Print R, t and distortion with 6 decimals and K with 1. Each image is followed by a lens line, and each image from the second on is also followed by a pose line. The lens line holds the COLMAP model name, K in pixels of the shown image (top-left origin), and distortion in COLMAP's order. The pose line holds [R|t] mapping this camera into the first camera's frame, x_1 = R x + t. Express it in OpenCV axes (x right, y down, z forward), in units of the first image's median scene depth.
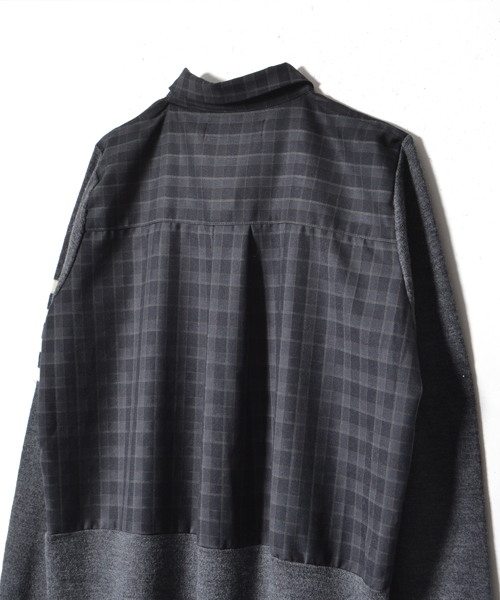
lens RADIAL K [[1062.4, 0, 250.0], [0, 1062.4, 300.0], [0, 0, 1]] dist [-0.026370, -0.085320]
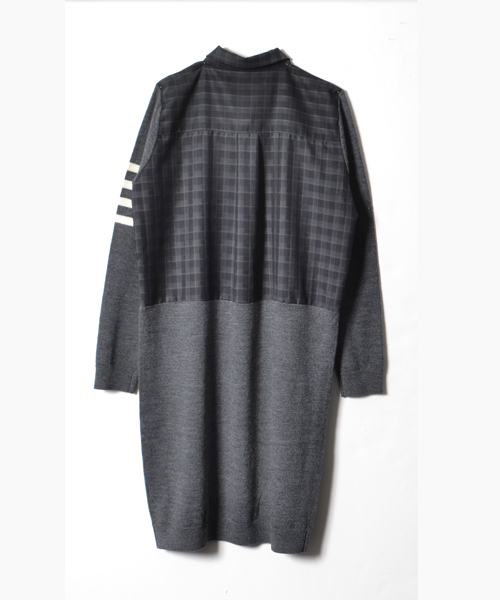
lens RADIAL K [[1062.4, 0, 250.0], [0, 1062.4, 300.0], [0, 0, 1]] dist [-0.026370, -0.085320]
pose [[0.880205, -0.070541, 0.469322, -0.951308], [0.010396, 0.991521, 0.129532, -0.021453], [-0.474480, -0.109136, 0.873475, -0.703227]]
